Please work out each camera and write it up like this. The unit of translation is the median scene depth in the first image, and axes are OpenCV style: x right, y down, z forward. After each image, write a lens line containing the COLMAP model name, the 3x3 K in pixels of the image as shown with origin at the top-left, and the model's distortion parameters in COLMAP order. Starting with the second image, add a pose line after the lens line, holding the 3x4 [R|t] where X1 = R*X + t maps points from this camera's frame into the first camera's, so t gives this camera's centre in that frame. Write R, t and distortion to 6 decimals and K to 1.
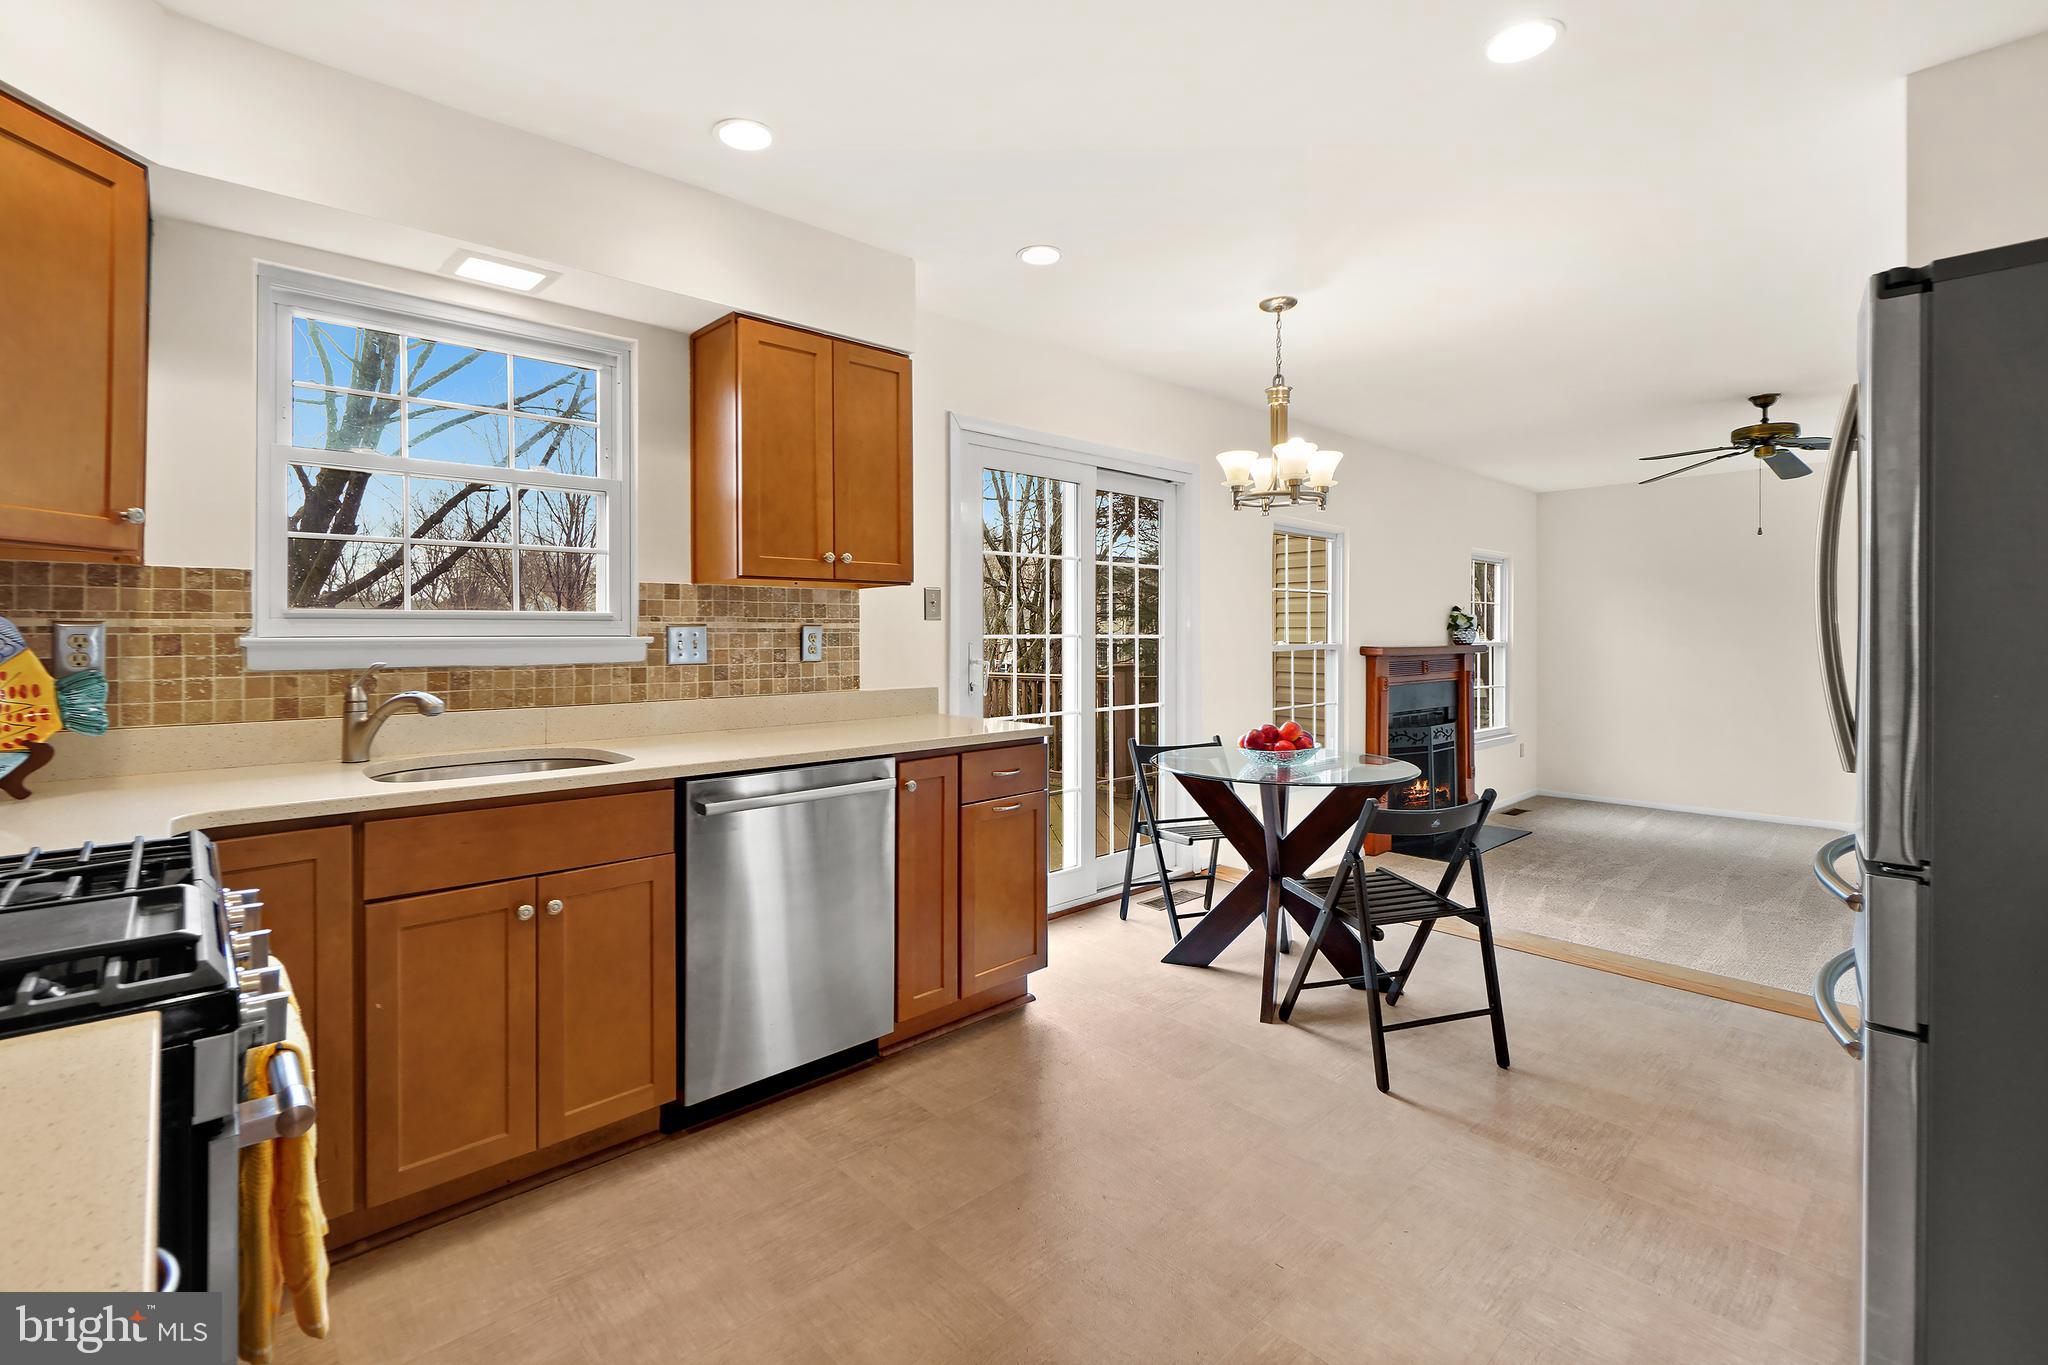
lens RADIAL K [[911.8, 0, 991.5], [0, 911.8, 631.8], [0, 0, 1]] dist [-0.005992, 0.000281]
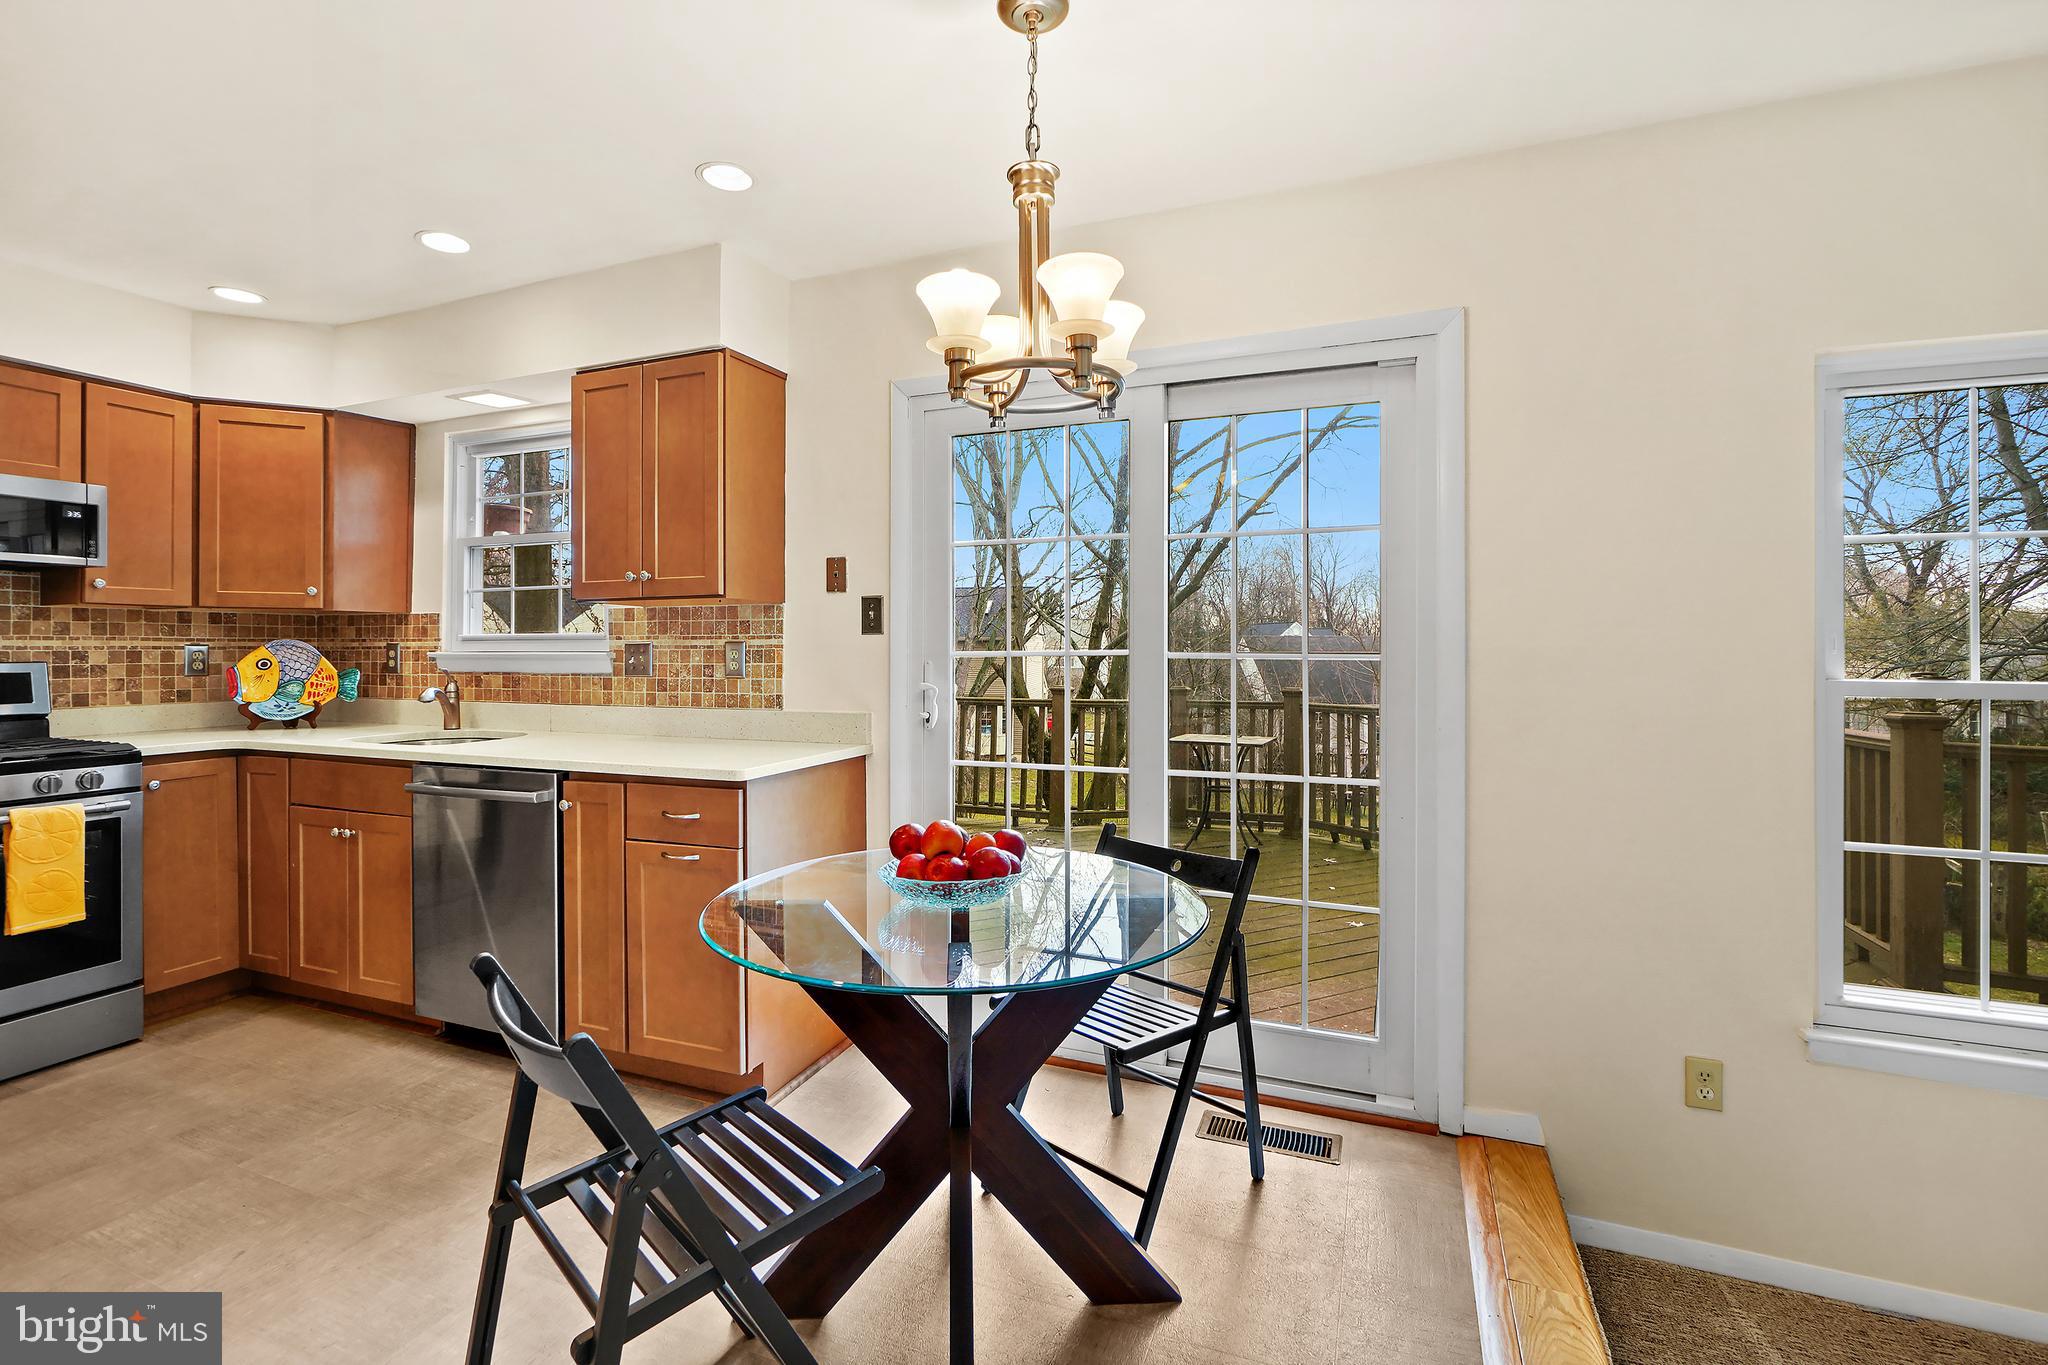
lens RADIAL K [[911.8, 0, 1026.4], [0, 911.8, 649.7], [0, 0, 1]] dist [-0.005992, 0.000281]
pose [[0.437638, -0.000719, -0.899151, 0.821403], [-0.000396, 0.999999, -0.000992, 0.002324], [0.899151, 0.000790, 0.437638, 0.824855]]
